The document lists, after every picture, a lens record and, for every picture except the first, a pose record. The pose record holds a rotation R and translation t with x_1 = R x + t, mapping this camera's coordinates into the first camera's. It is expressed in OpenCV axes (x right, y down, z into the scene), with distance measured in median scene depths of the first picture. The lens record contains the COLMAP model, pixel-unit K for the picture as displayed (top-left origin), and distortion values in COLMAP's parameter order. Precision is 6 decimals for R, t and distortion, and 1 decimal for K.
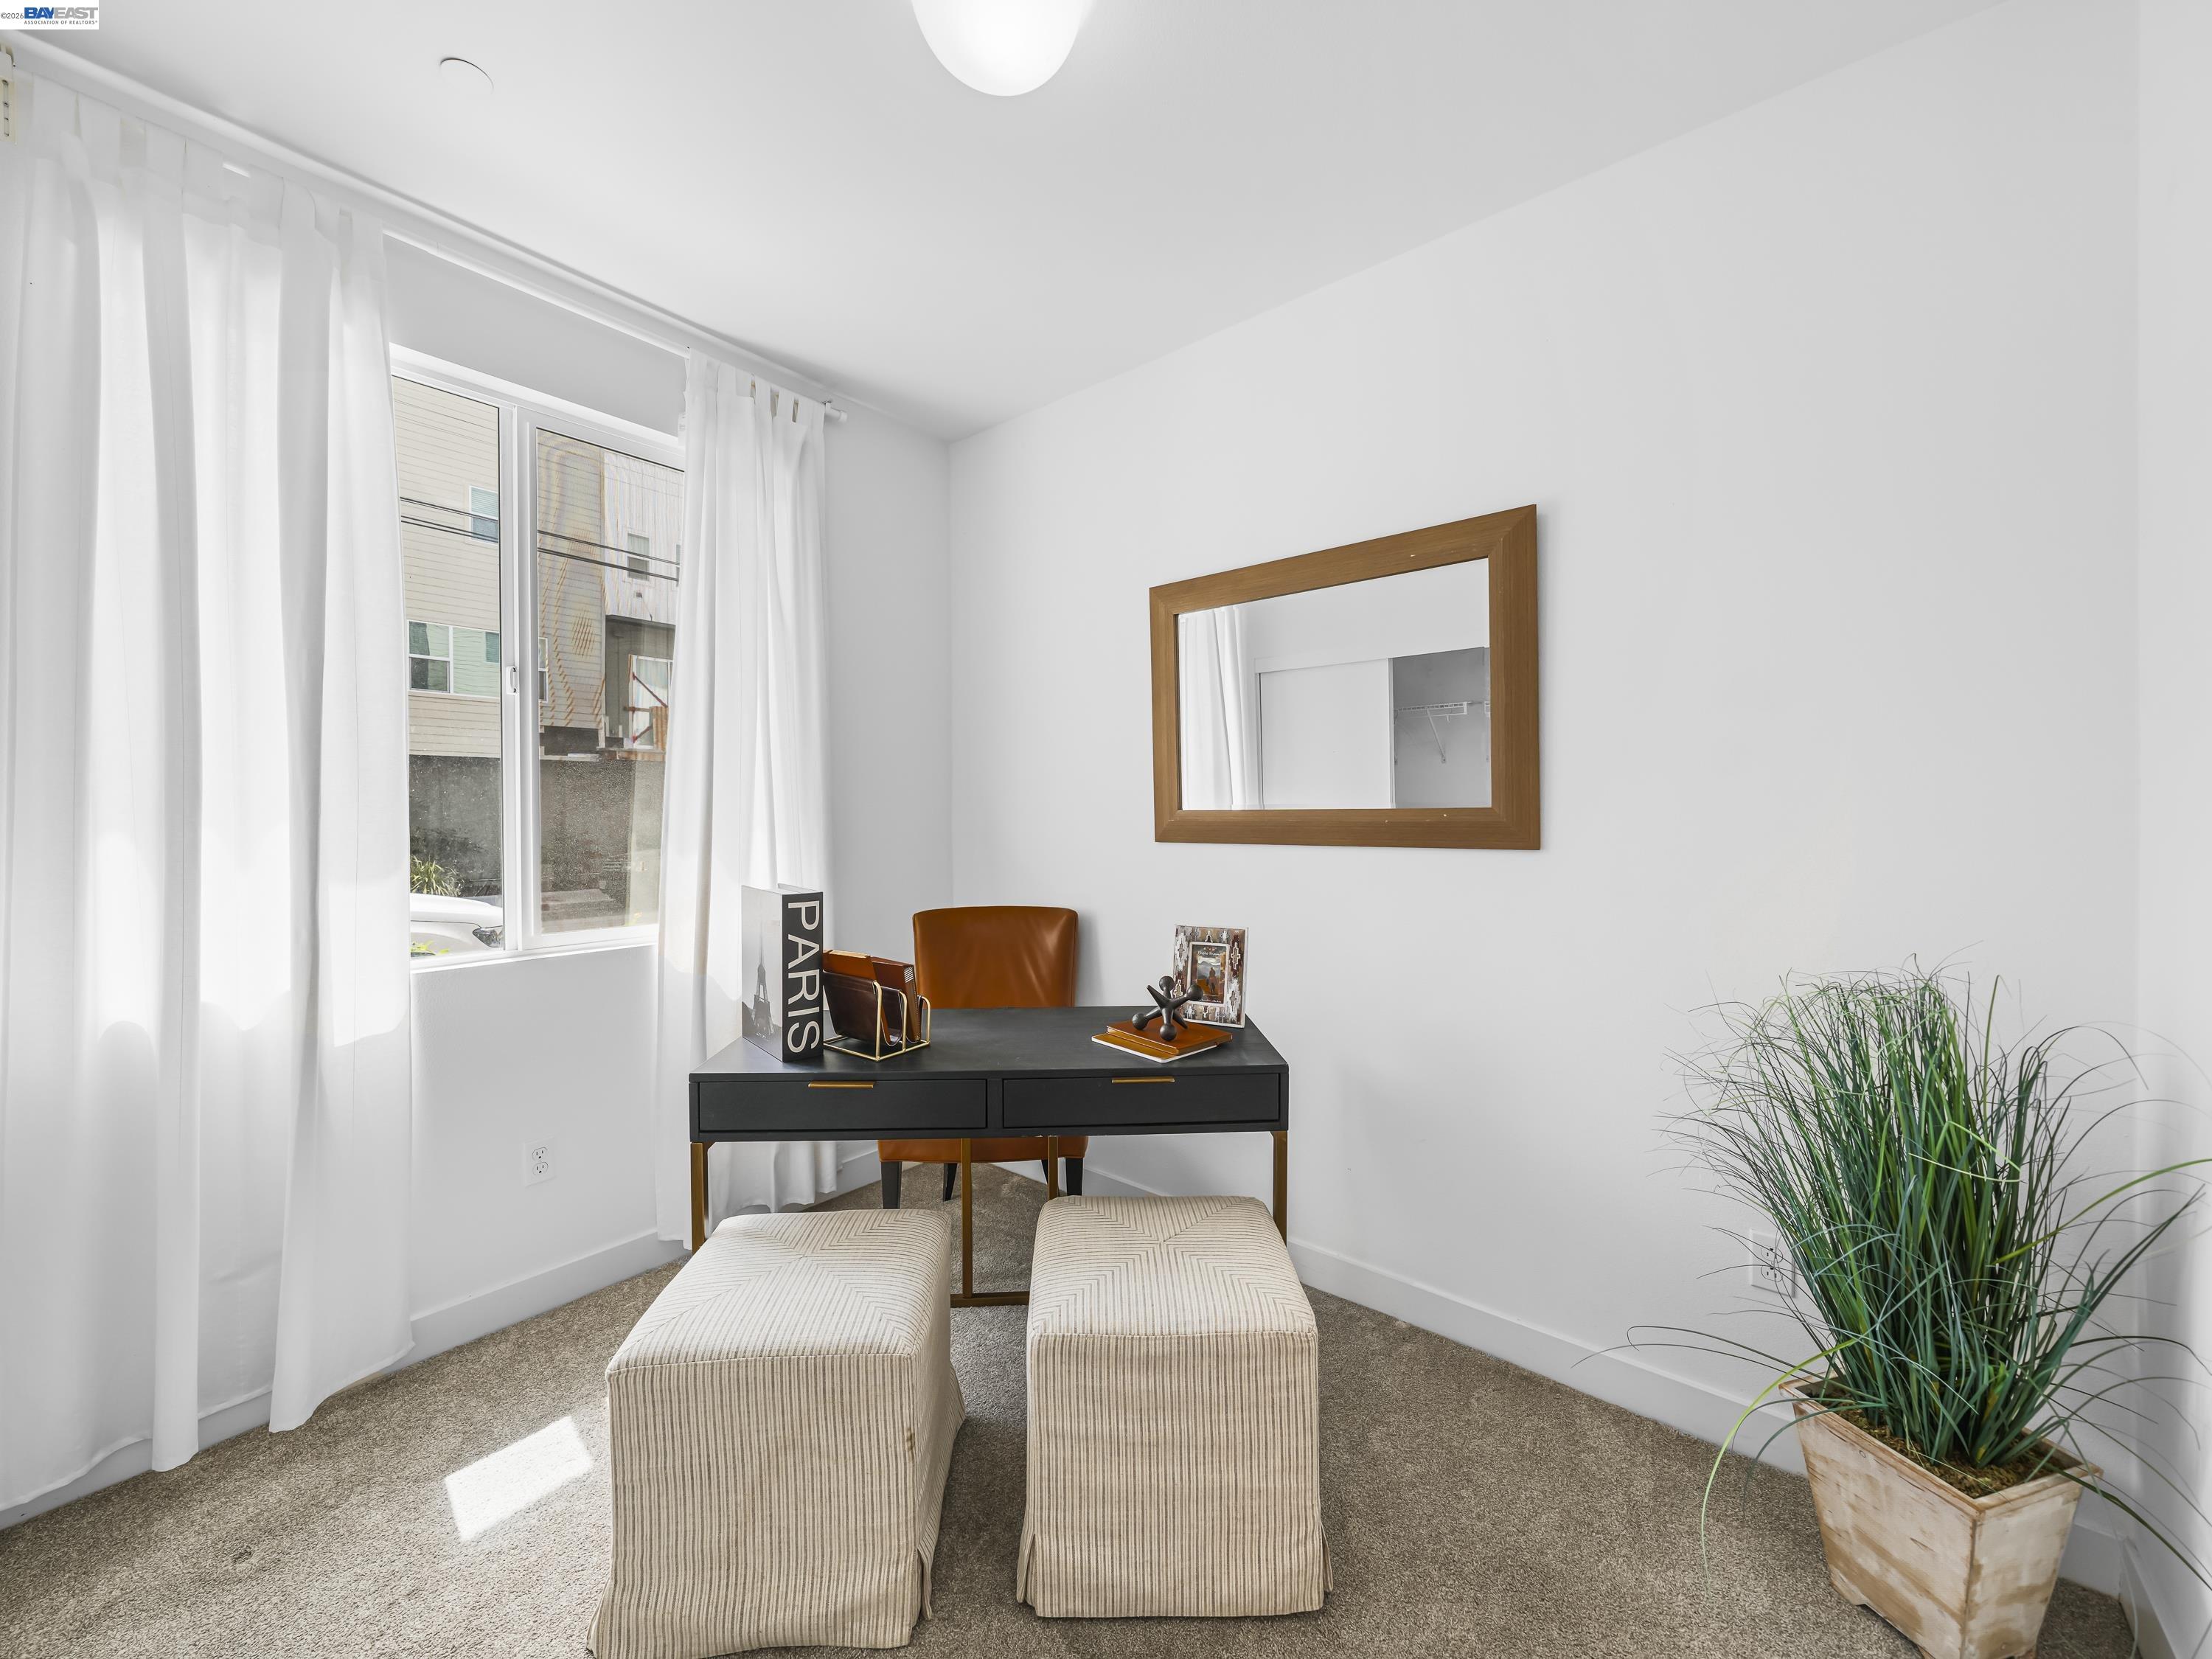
lens RADIAL K [[853.9, 0, 1099.9], [0, 853.9, 816.4], [0, 0, 1]] dist [0.001859, -0.000494]
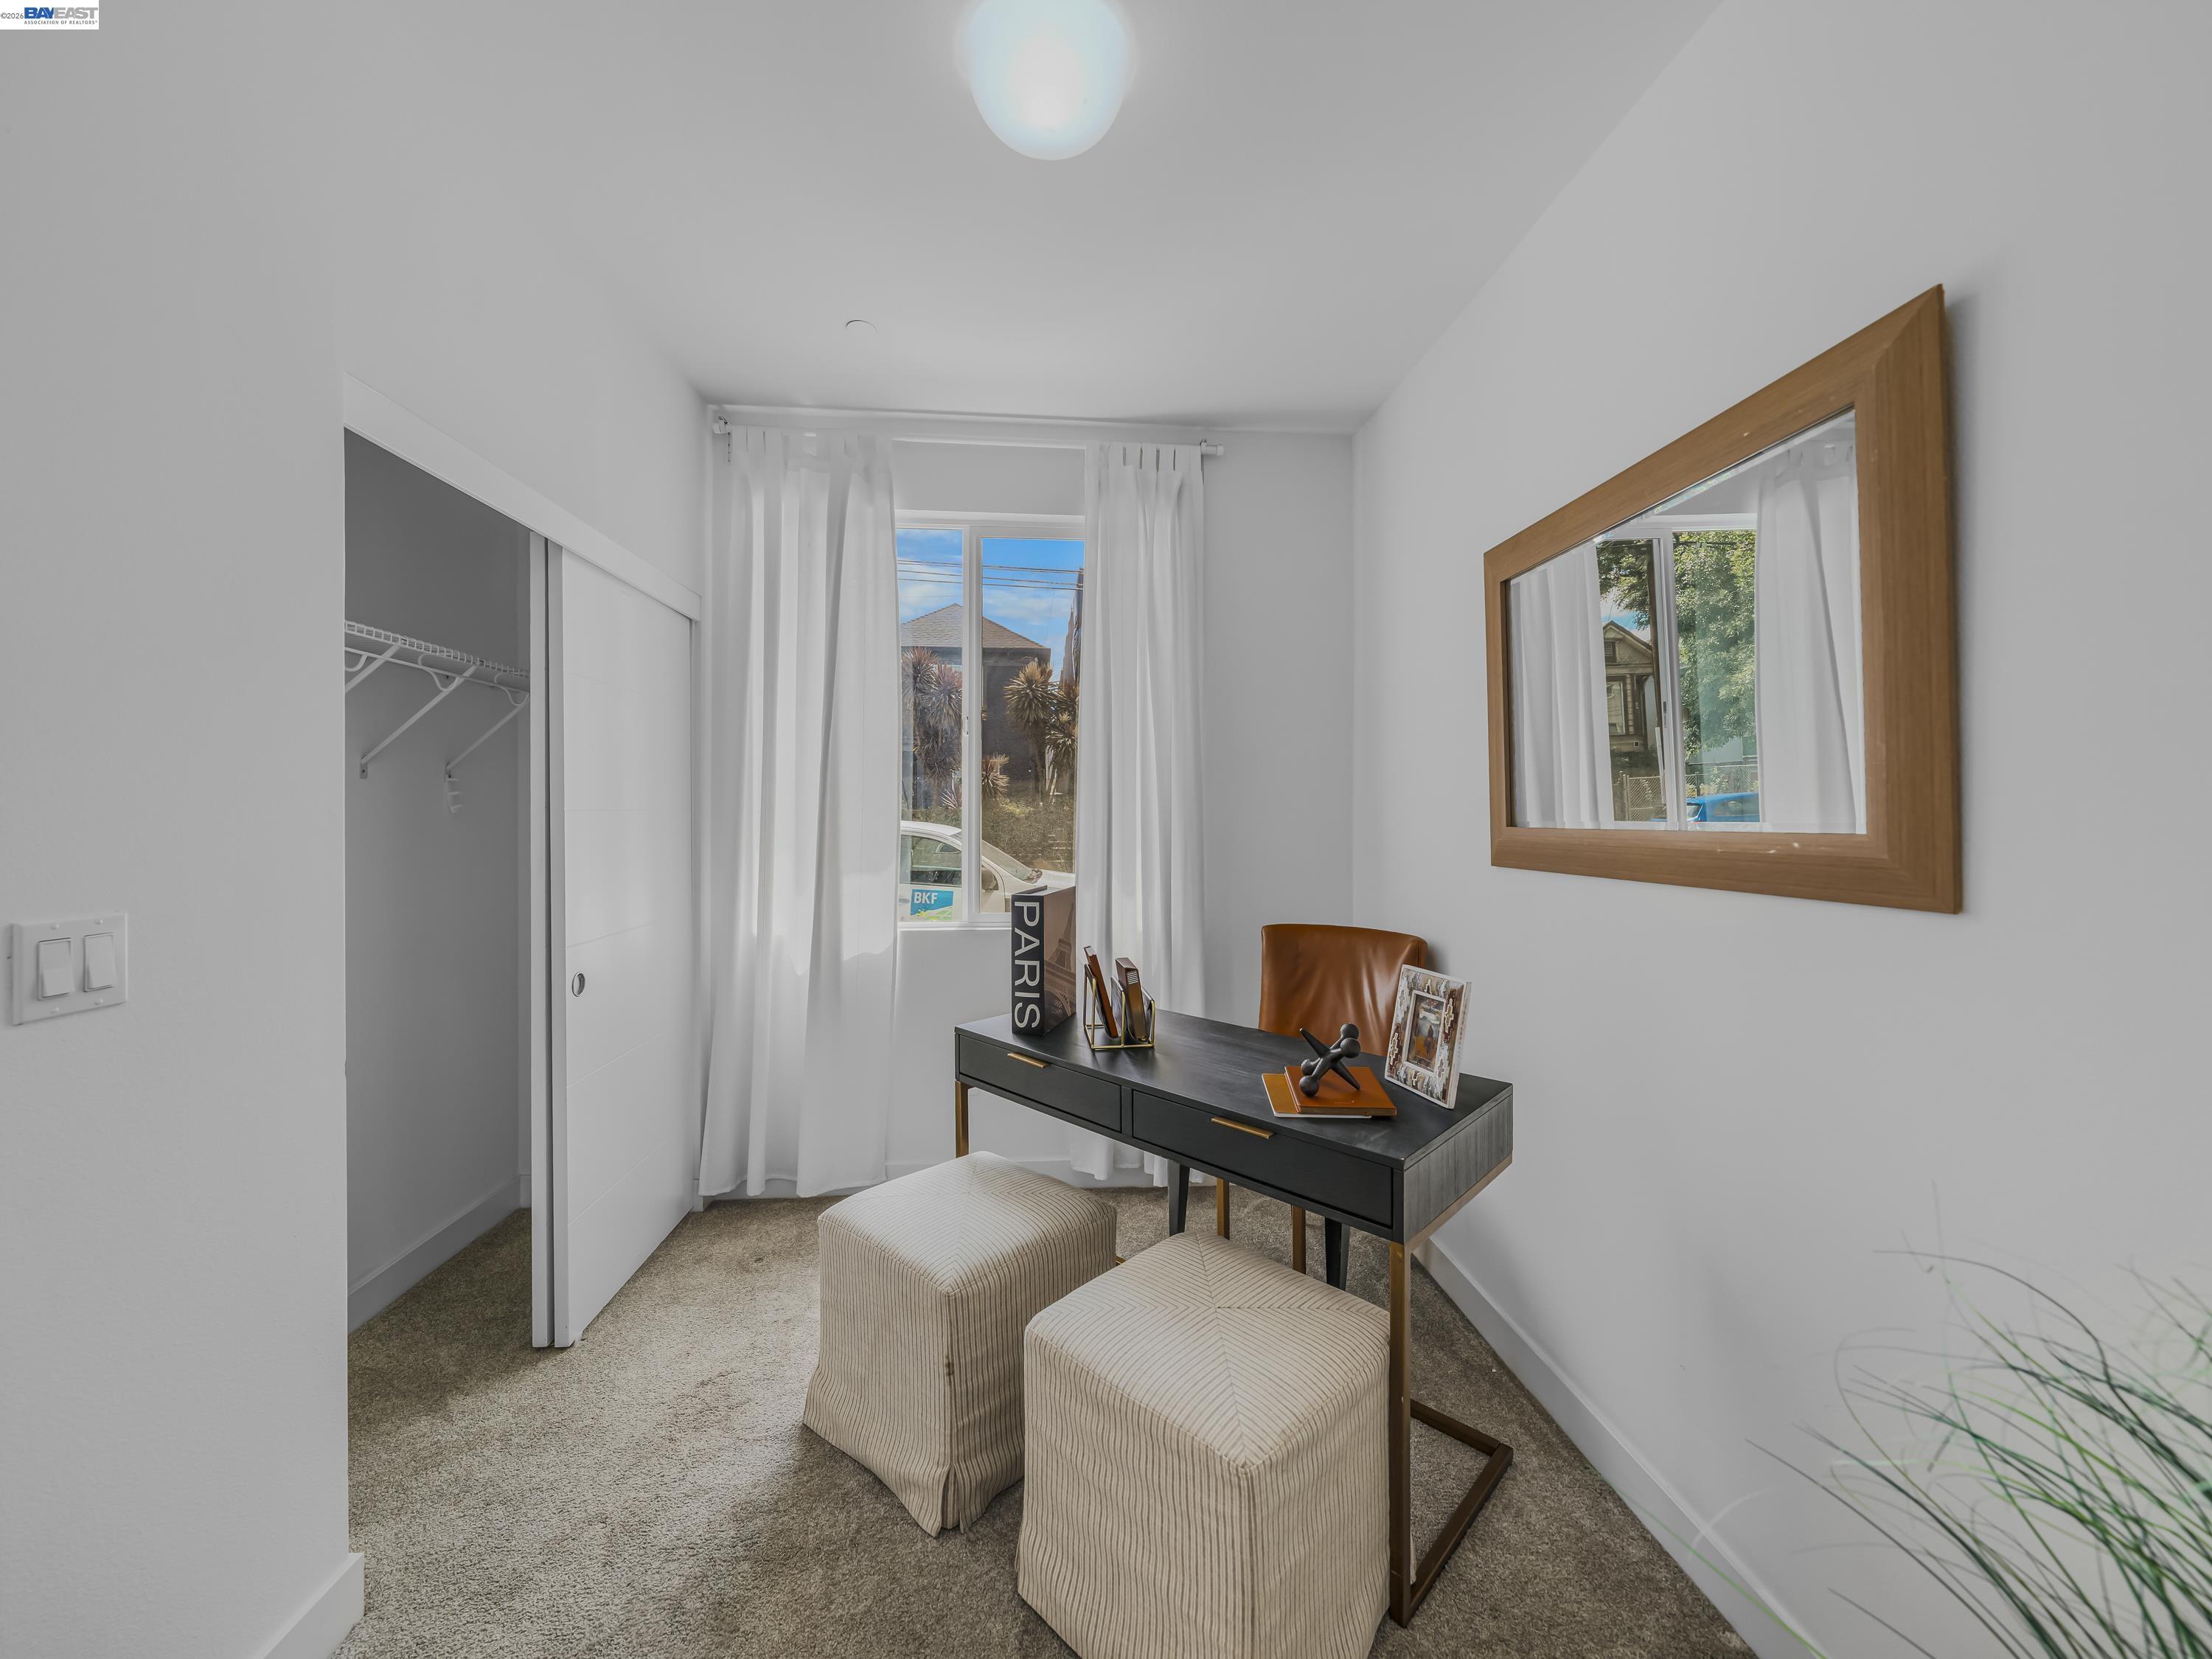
lens RADIAL K [[853.9, 0, 1089.4], [0, 853.9, 817.3], [0, 0, 1]] dist [0.001859, -0.000494]
pose [[0.692091, 0.007680, -0.721769, 0.510073], [-0.011197, 0.999937, -0.000097, -0.015666], [0.721723, 0.008149, 0.692134, 0.220811]]
